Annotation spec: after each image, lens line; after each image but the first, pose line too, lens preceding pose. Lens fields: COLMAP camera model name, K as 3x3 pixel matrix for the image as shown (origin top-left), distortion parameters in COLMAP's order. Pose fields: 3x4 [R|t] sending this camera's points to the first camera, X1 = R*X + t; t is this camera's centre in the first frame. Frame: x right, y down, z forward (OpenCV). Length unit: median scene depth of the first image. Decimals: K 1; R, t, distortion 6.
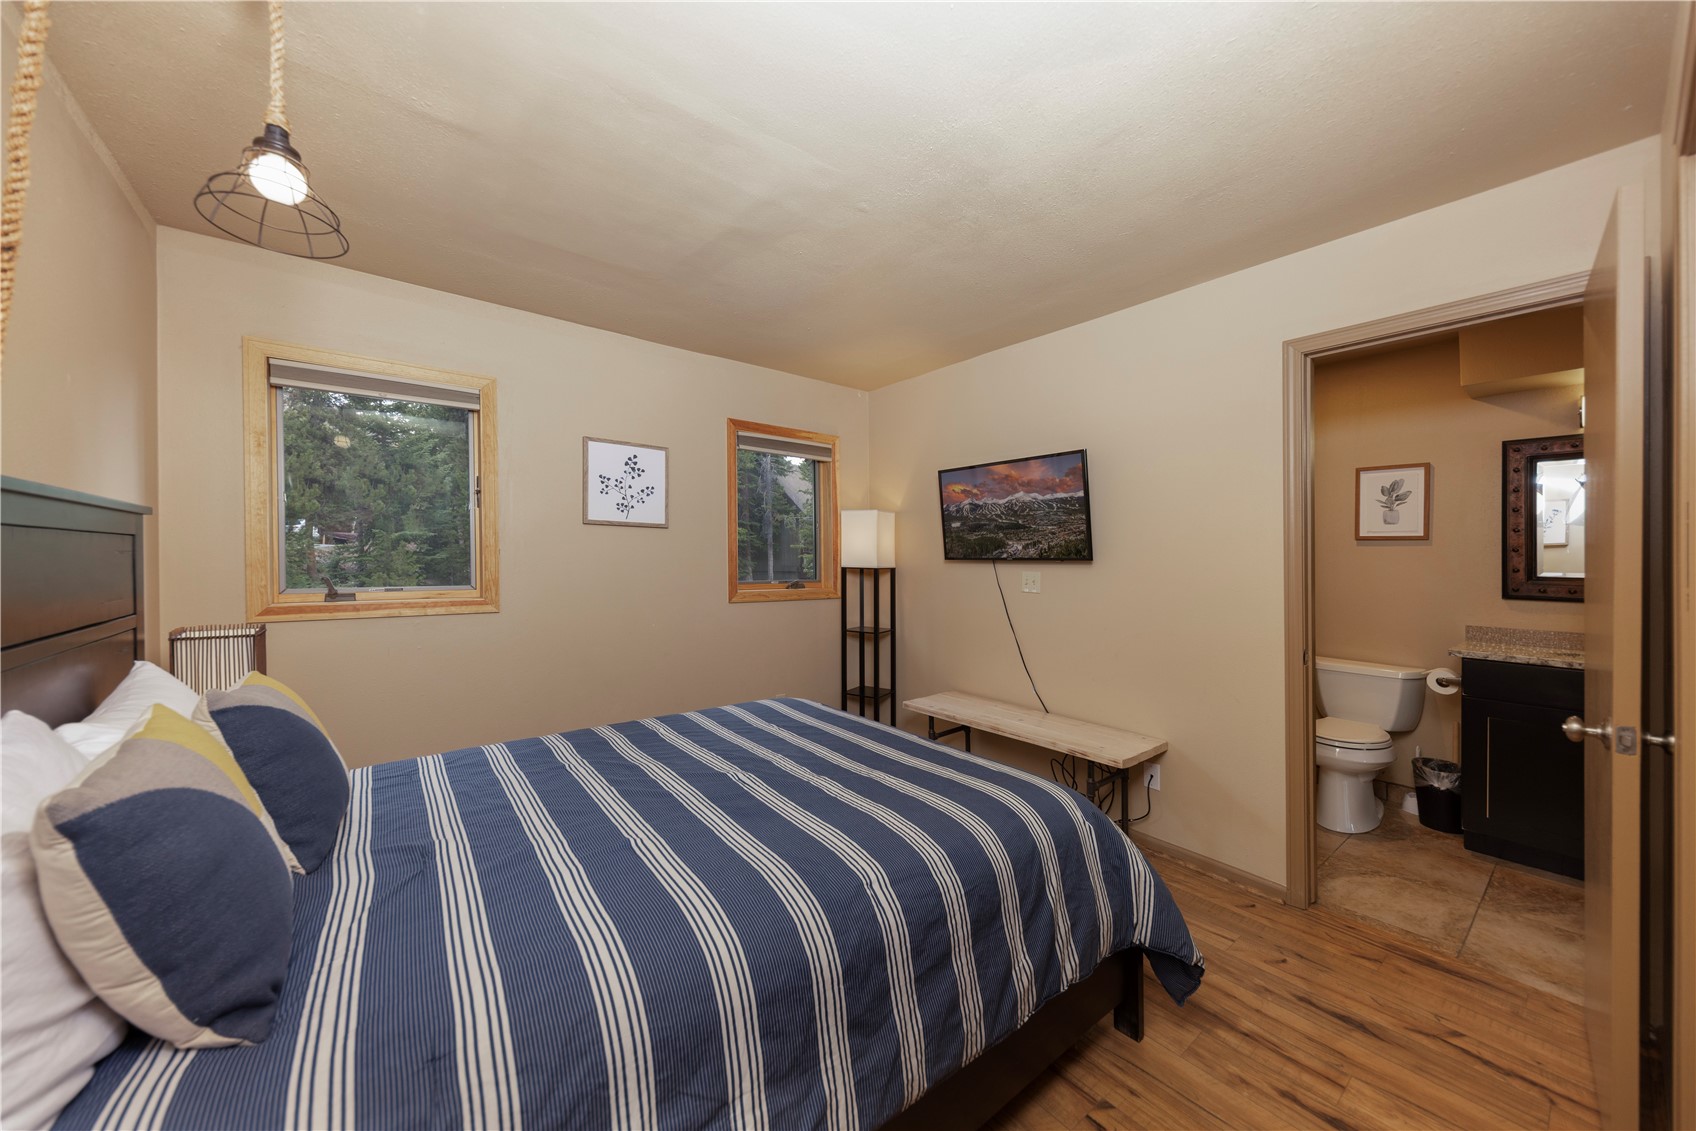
lens RADIAL K [[578.3, 0, 850.7], [0, 578.3, 562.5], [0, 0, 1]] dist [0.002139, 0.000107]
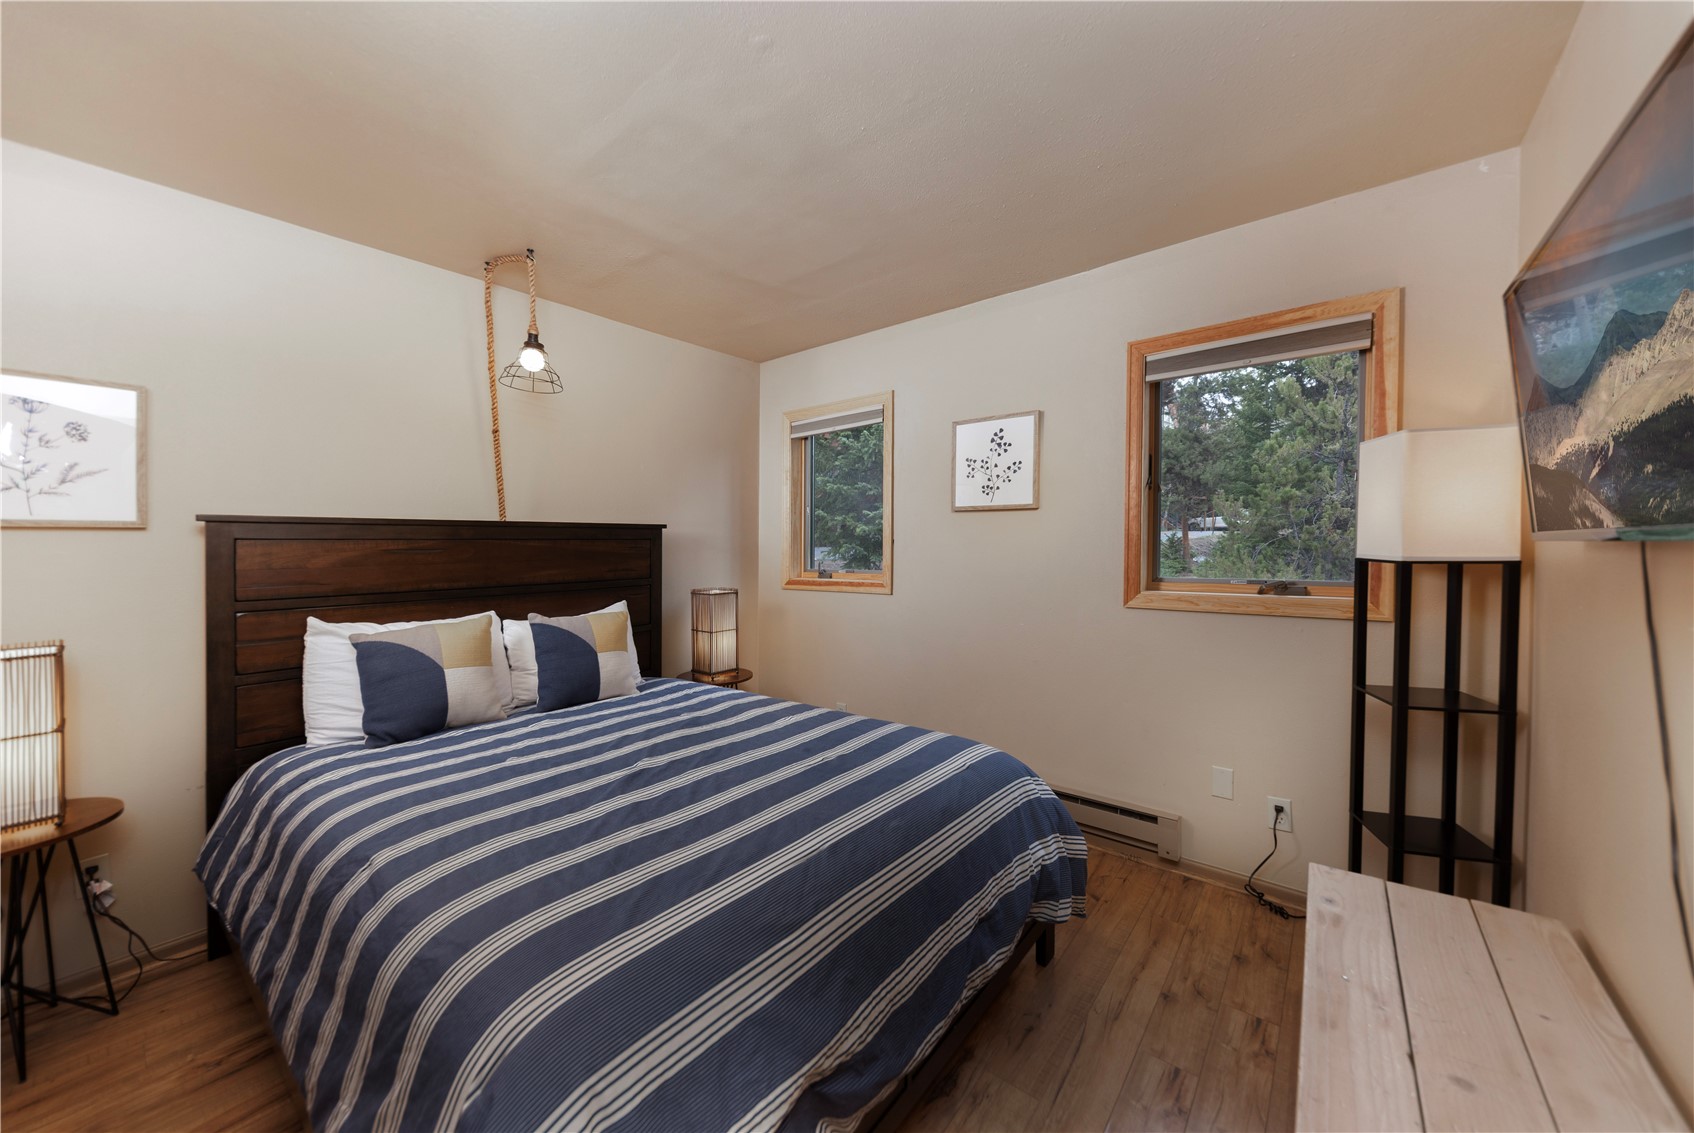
lens RADIAL K [[627.0, 0, 849.8], [0, 627.0, 564.1], [0, 0, 1]] dist [-0.001174, -0.000072]
pose [[0.234823, 0.015725, -0.971911, 0.504252], [0.004180, 0.999844, 0.017187, 0.003164], [0.972029, -0.008099, 0.234720, 0.551459]]
